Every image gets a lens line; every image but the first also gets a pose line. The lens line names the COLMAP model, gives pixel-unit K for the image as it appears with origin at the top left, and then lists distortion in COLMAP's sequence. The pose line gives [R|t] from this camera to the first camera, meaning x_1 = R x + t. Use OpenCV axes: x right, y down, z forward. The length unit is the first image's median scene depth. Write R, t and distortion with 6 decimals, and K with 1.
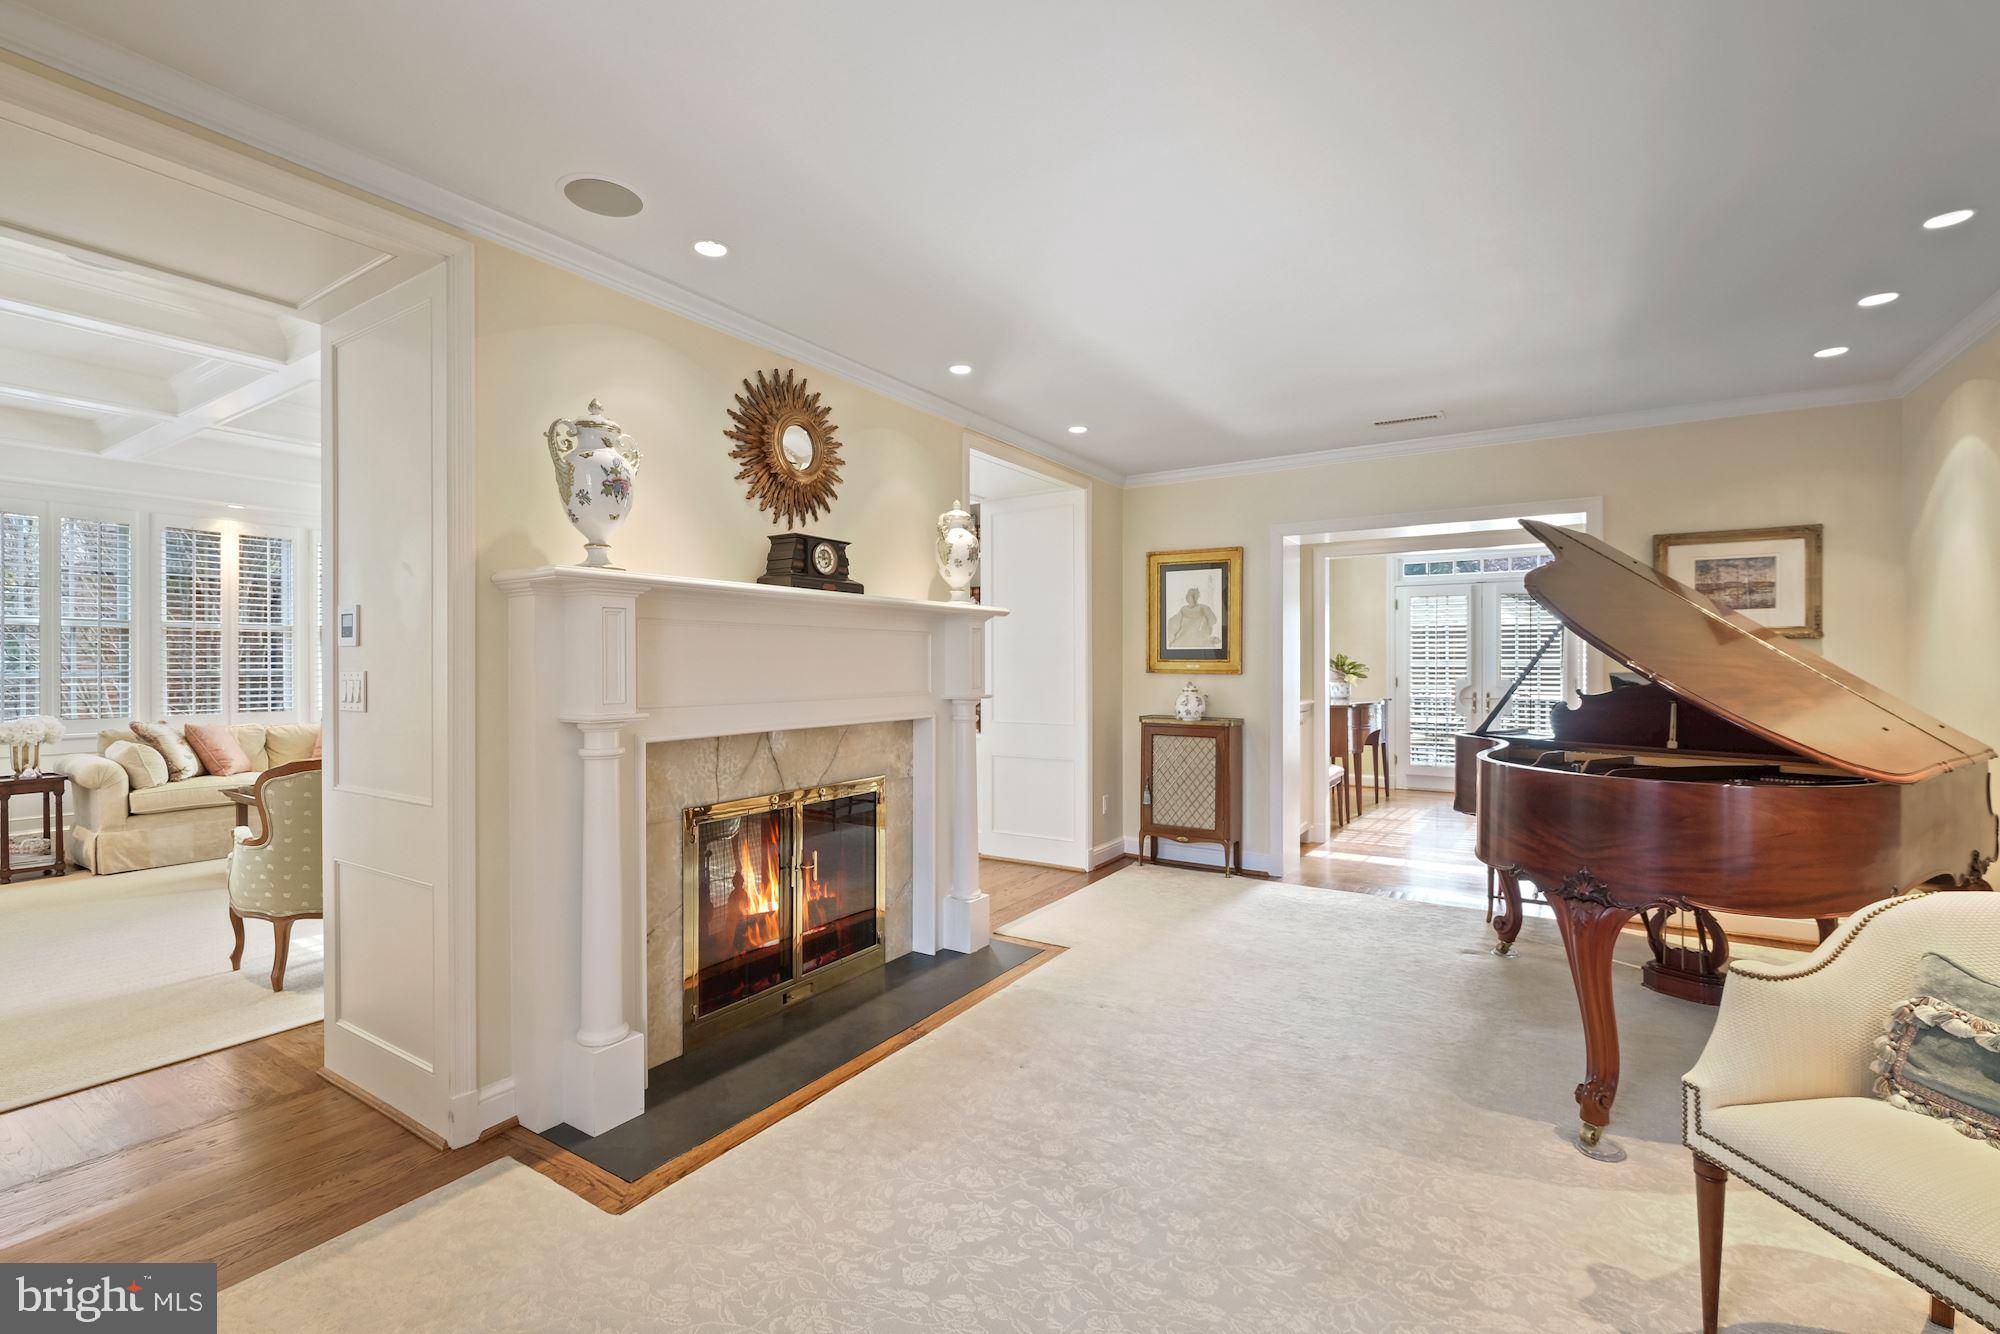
lens RADIAL K [[877.6, 0, 998.1], [0, 877.6, 656.2], [0, 0, 1]] dist [-0.004723, 0.001089]
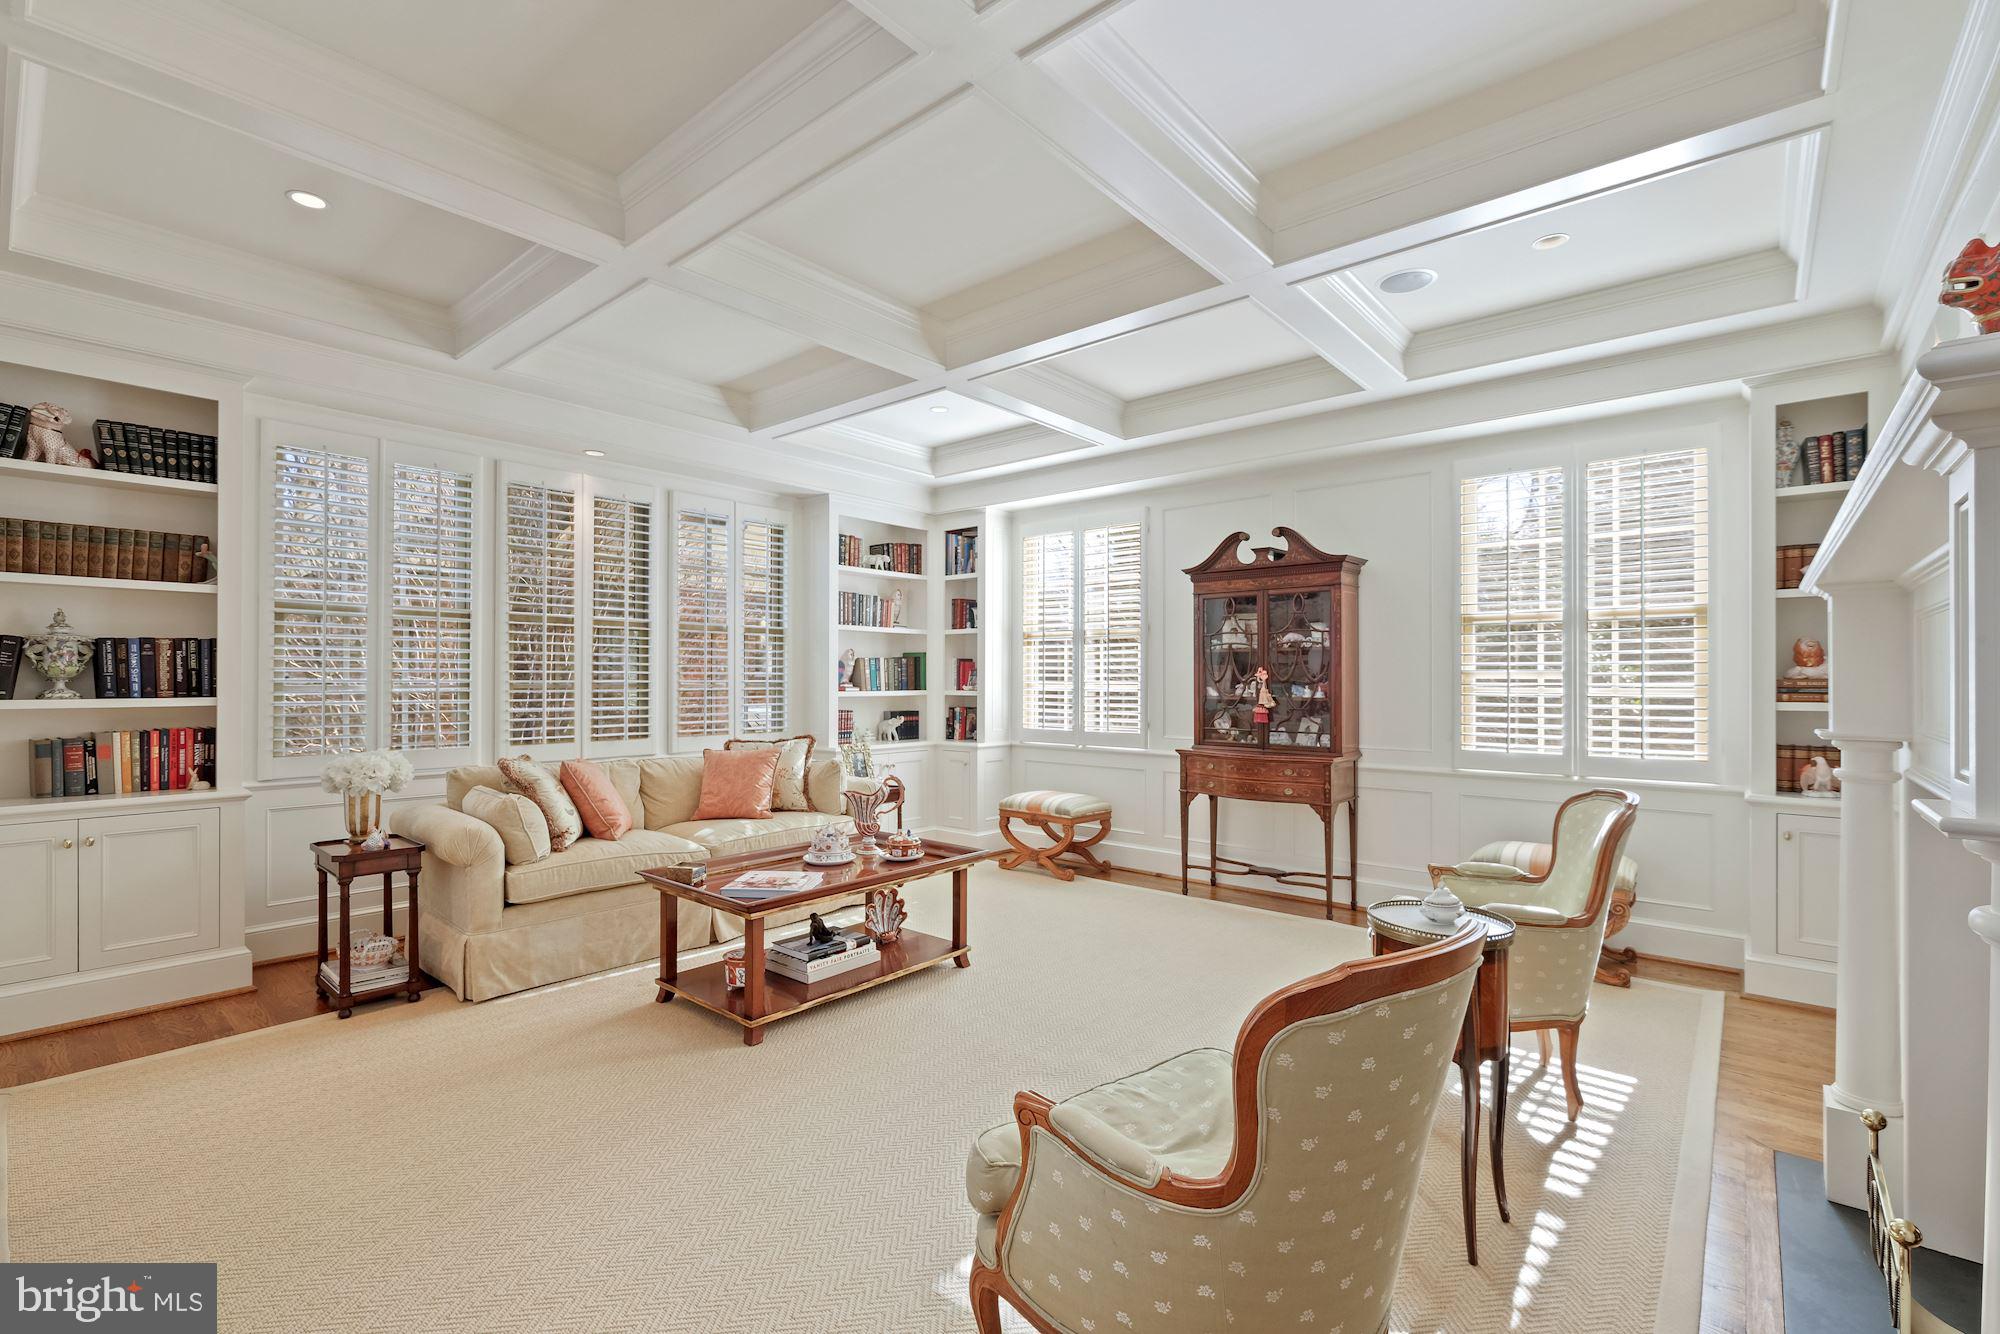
lens RADIAL K [[877.6, 0, 1005.2], [0, 877.6, 670.4], [0, 0, 1]] dist [-0.004723, 0.001089]
pose [[0.991439, 0.005367, -0.130459, -0.533165], [-0.005874, 0.999977, -0.003502, 0.008503], [0.130437, 0.004238, 0.991448, 0.398513]]
